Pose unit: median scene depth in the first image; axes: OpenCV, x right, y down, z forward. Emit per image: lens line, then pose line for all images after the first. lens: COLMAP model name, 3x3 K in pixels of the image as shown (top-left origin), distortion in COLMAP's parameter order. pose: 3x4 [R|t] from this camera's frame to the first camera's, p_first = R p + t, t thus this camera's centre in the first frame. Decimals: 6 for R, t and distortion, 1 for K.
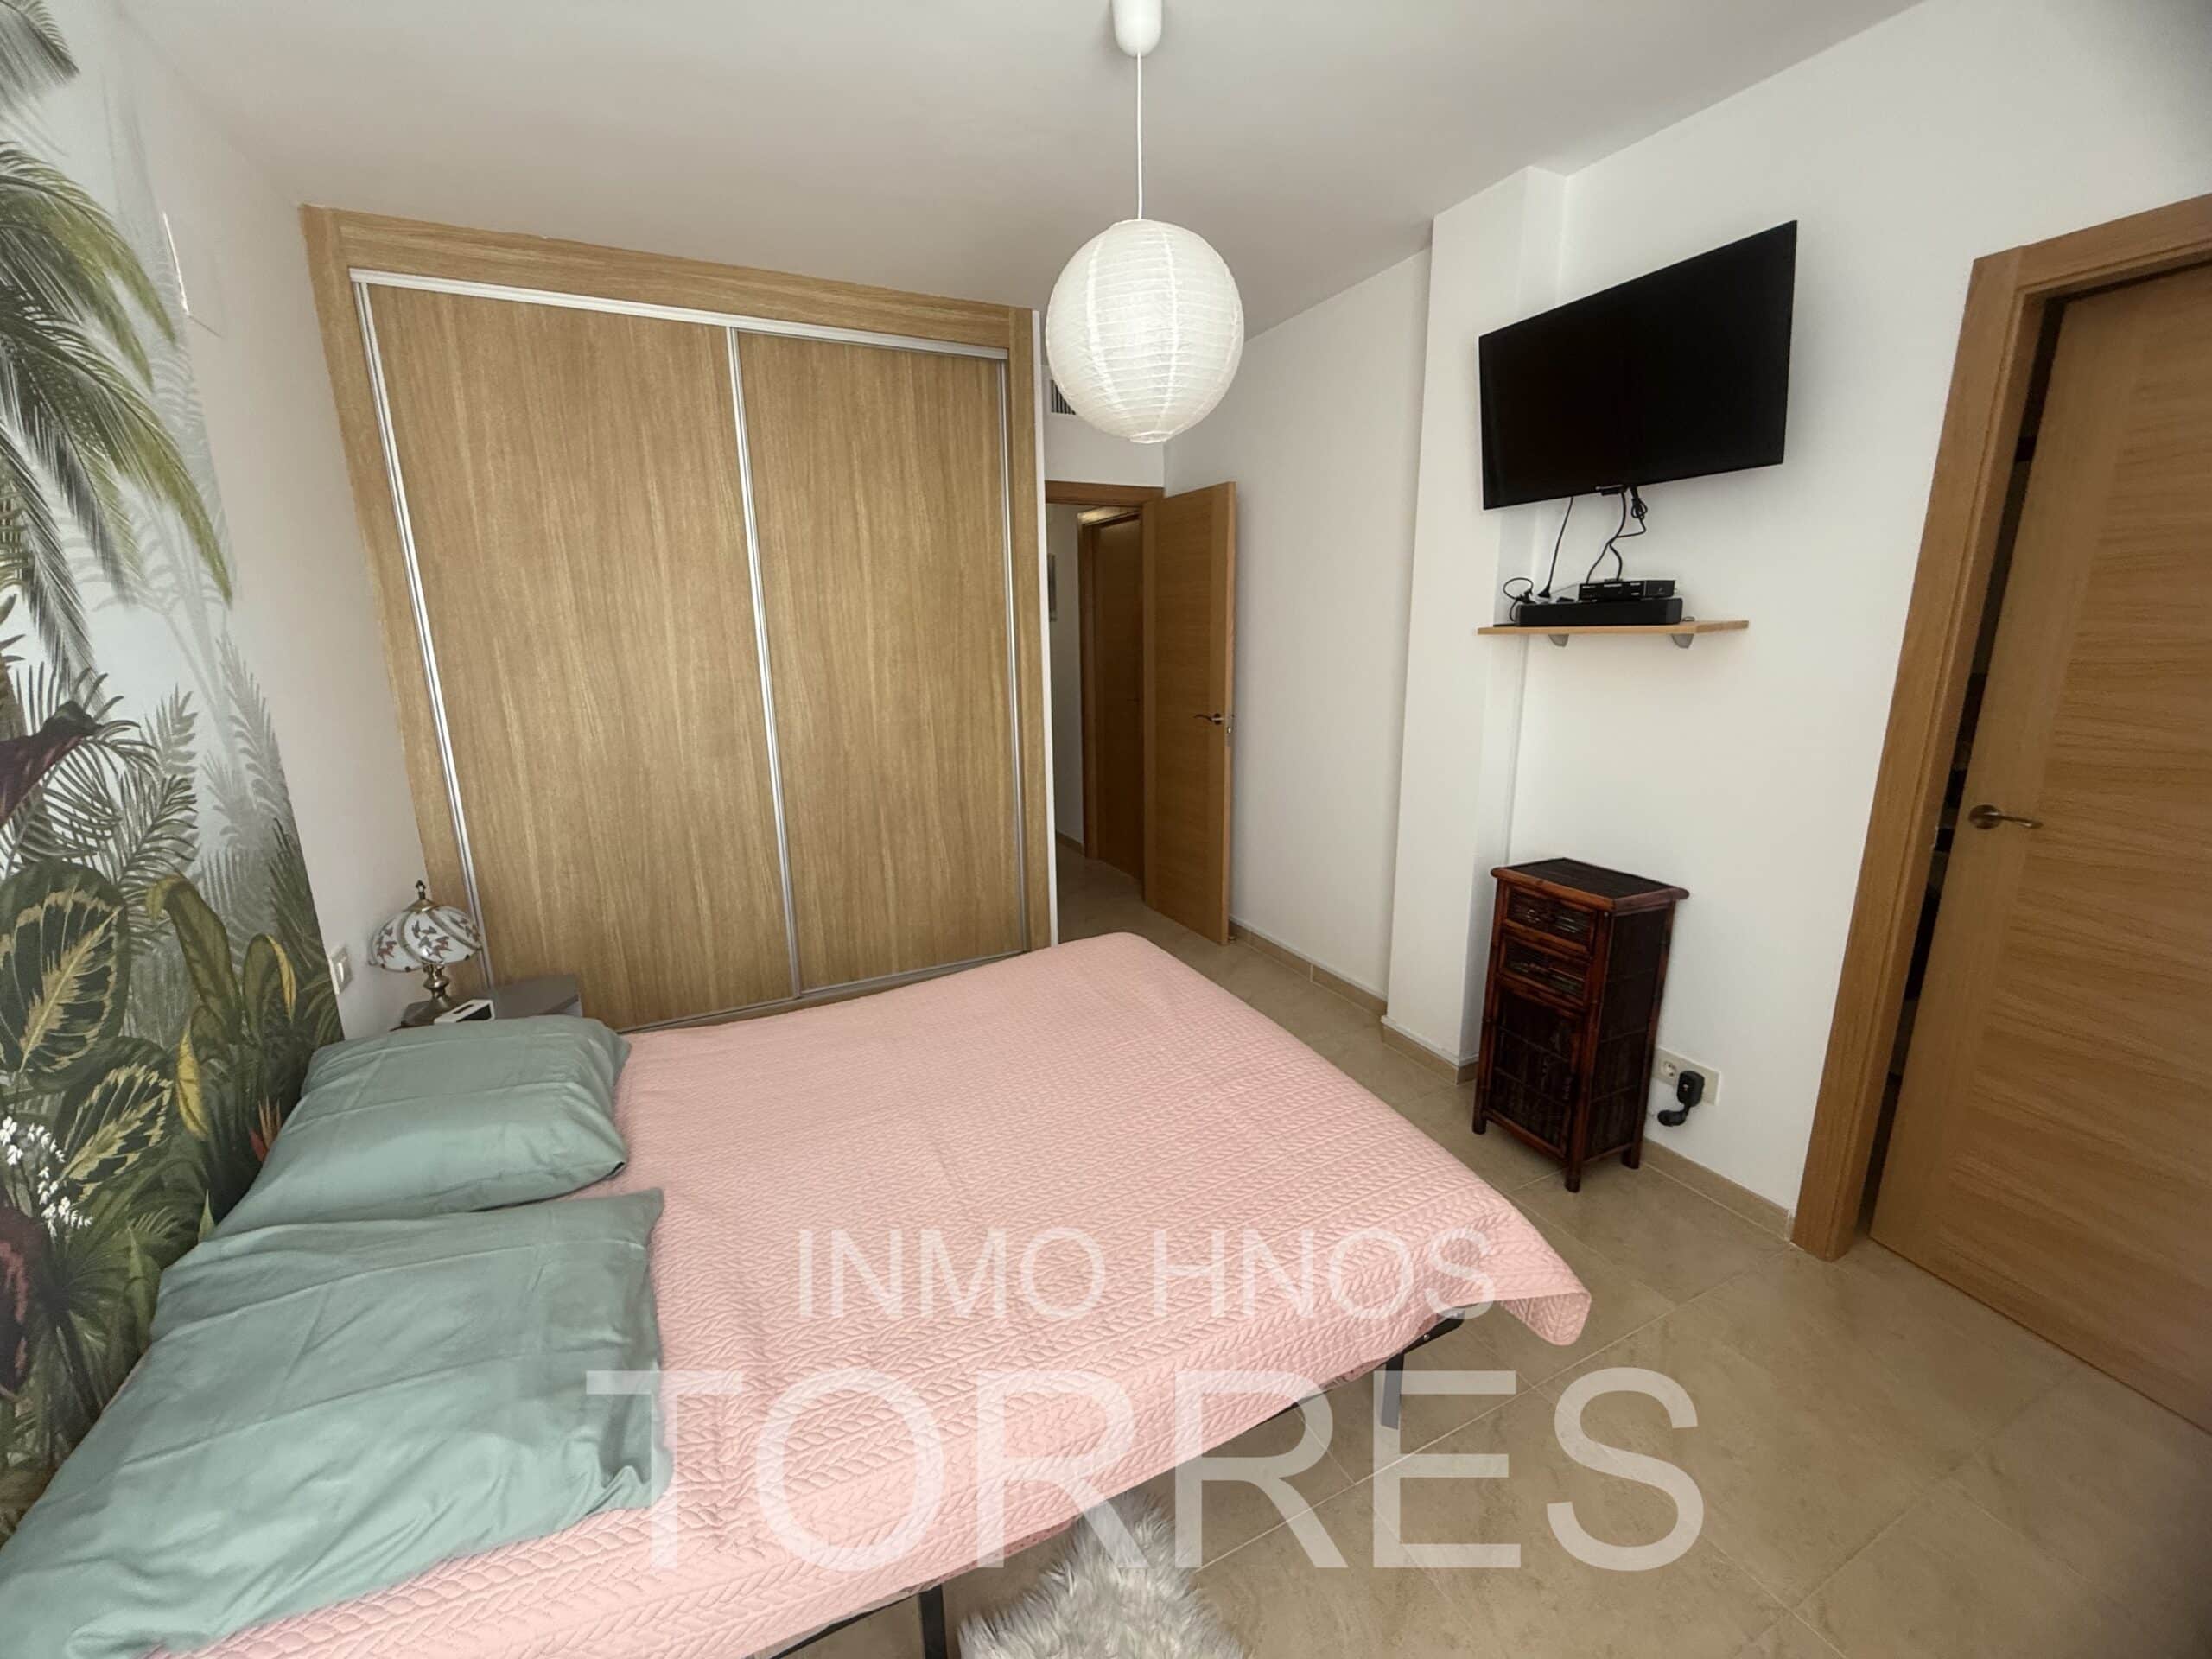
lens RADIAL K [[880.3, 0, 1111.0], [0, 880.3, 828.0], [0, 0, 1]] dist [-0.000708, -0.000209]
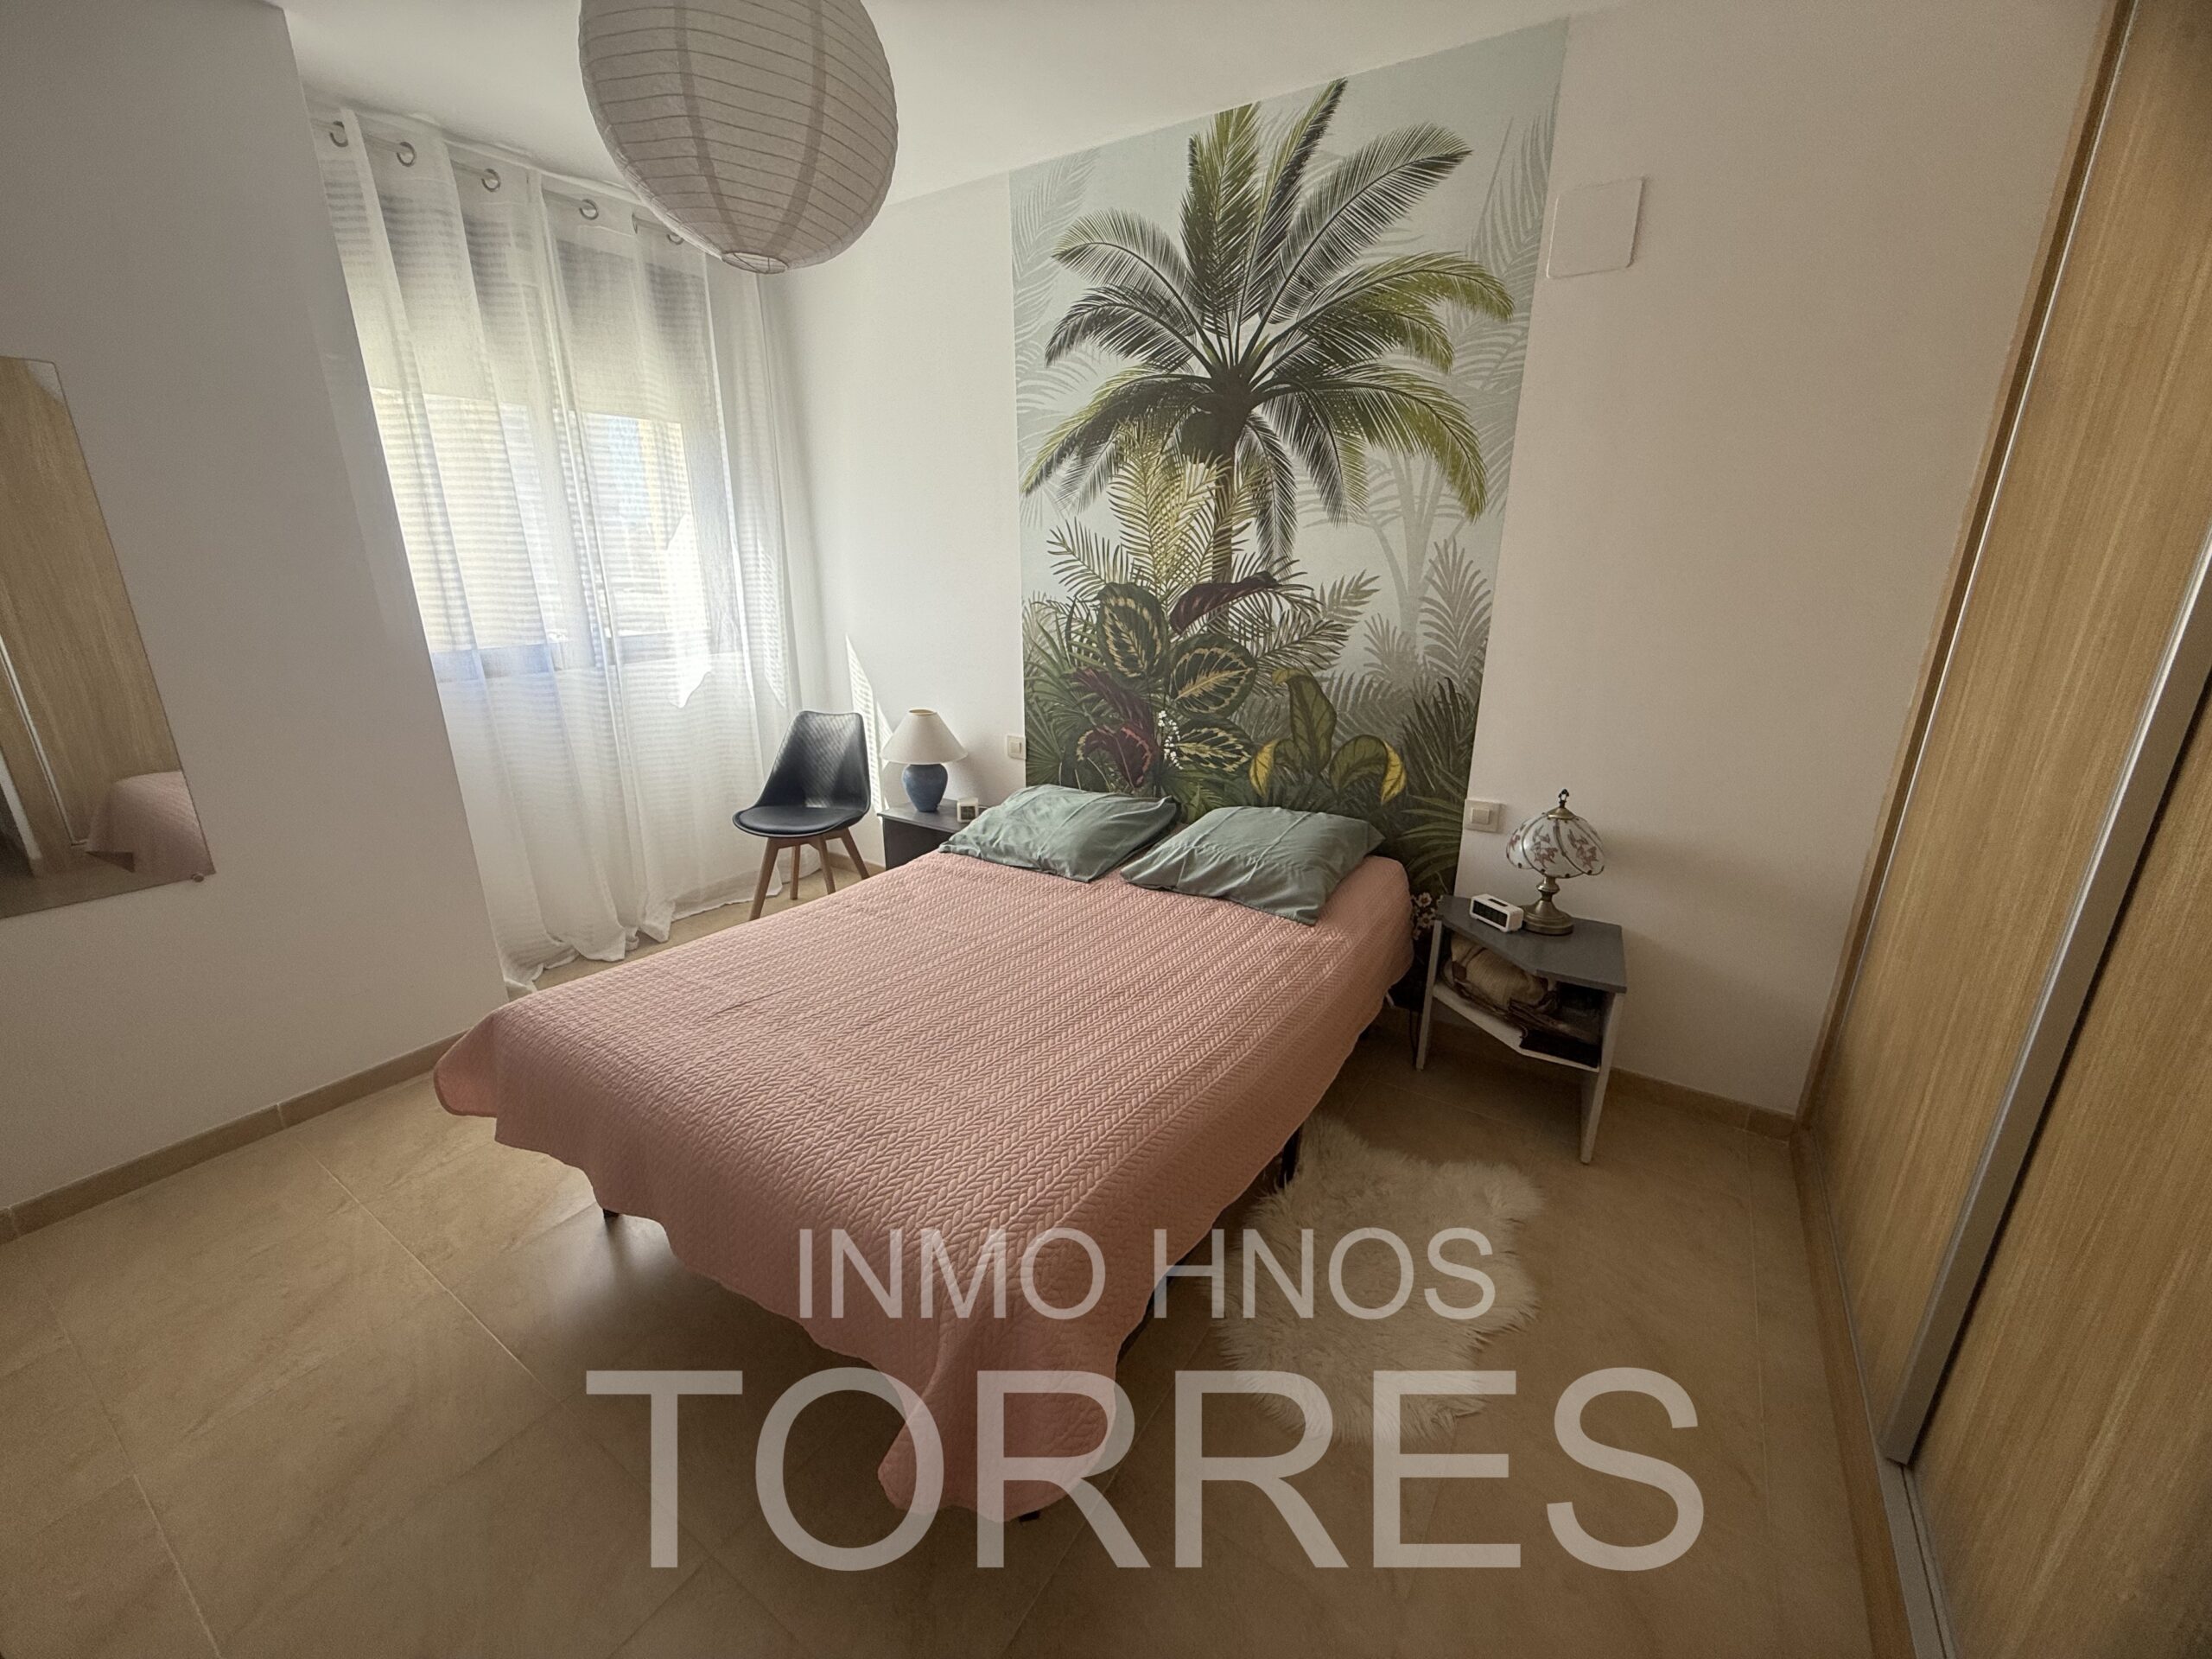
lens RADIAL K [[880.3, 0, 1095.1], [0, 880.3, 825.6], [0, 0, 1]] dist [-0.000708, -0.000209]
pose [[-0.864847, 0.165469, -0.473983, 0.271245], [-0.103321, 0.865247, 0.490584, -0.534880], [0.491289, 0.473253, -0.731209, 2.298909]]
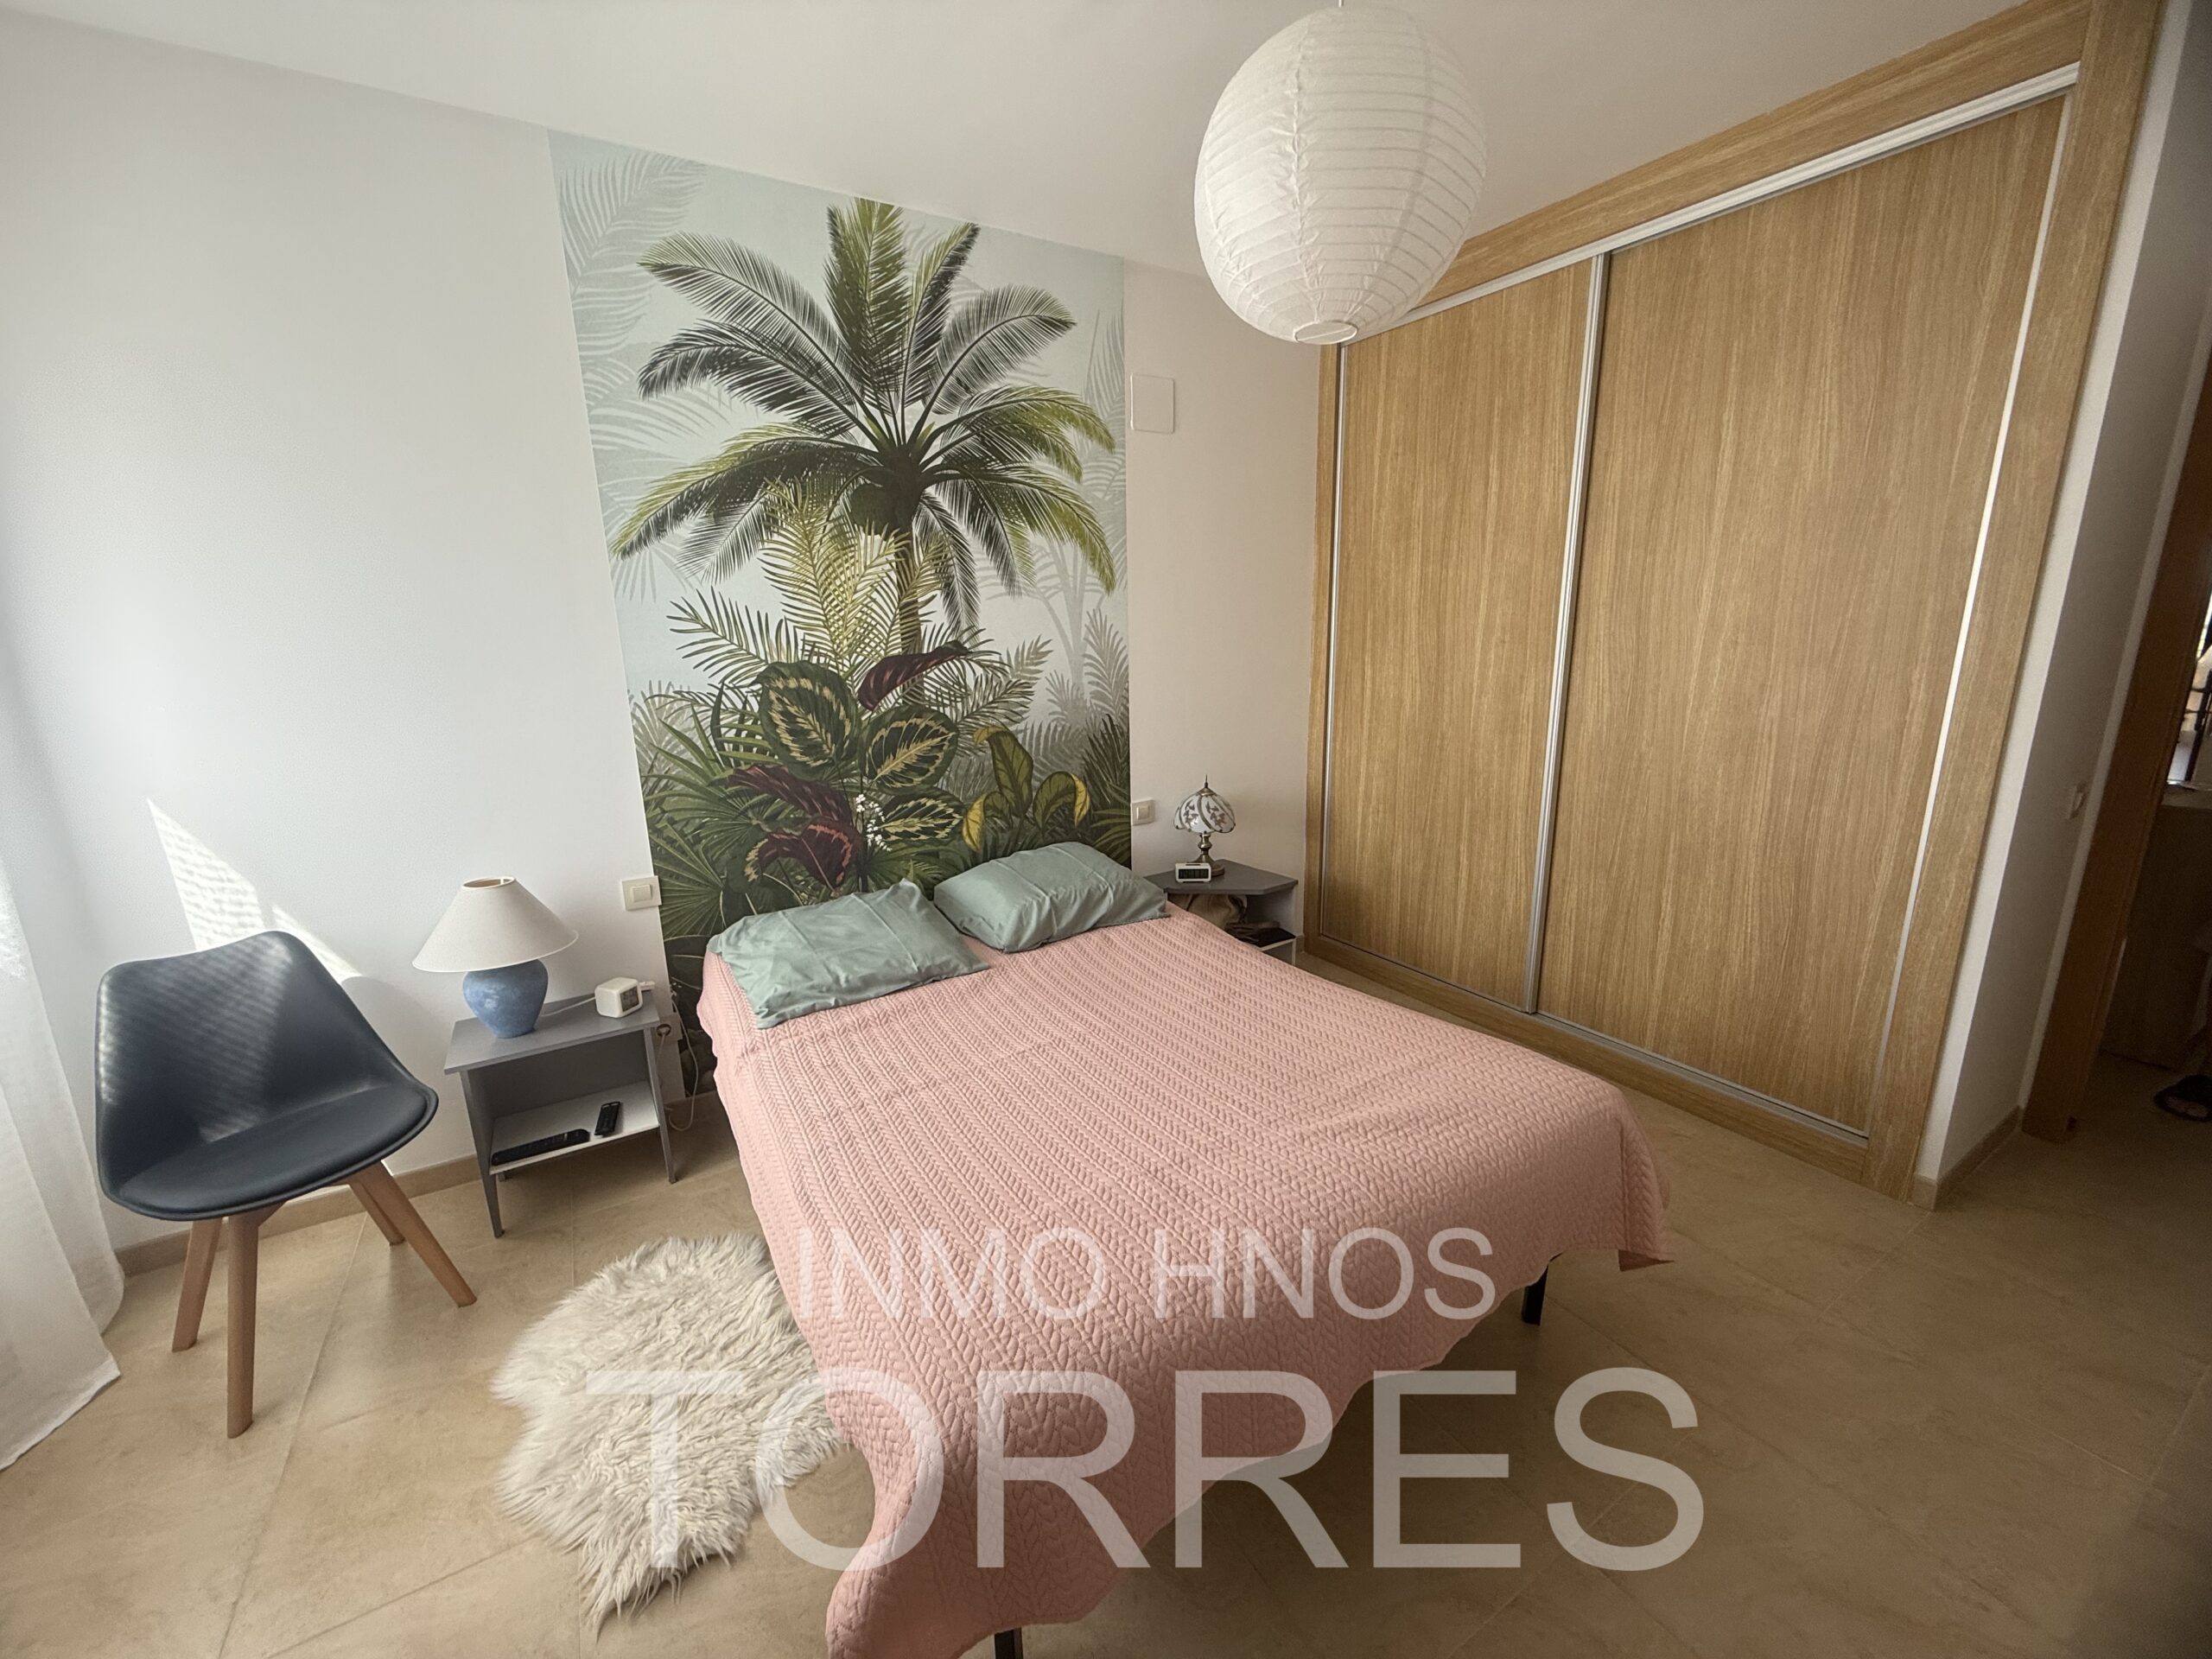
lens RADIAL K [[880.3, 0, 1101.0], [0, 880.3, 826.5], [0, 0, 1]] dist [-0.000708, -0.000209]
pose [[0.084094, 0.238930, -0.967389, 1.015328], [-0.206802, 0.953874, 0.217616, -0.221724], [0.974762, 0.181757, 0.129626, 0.994613]]
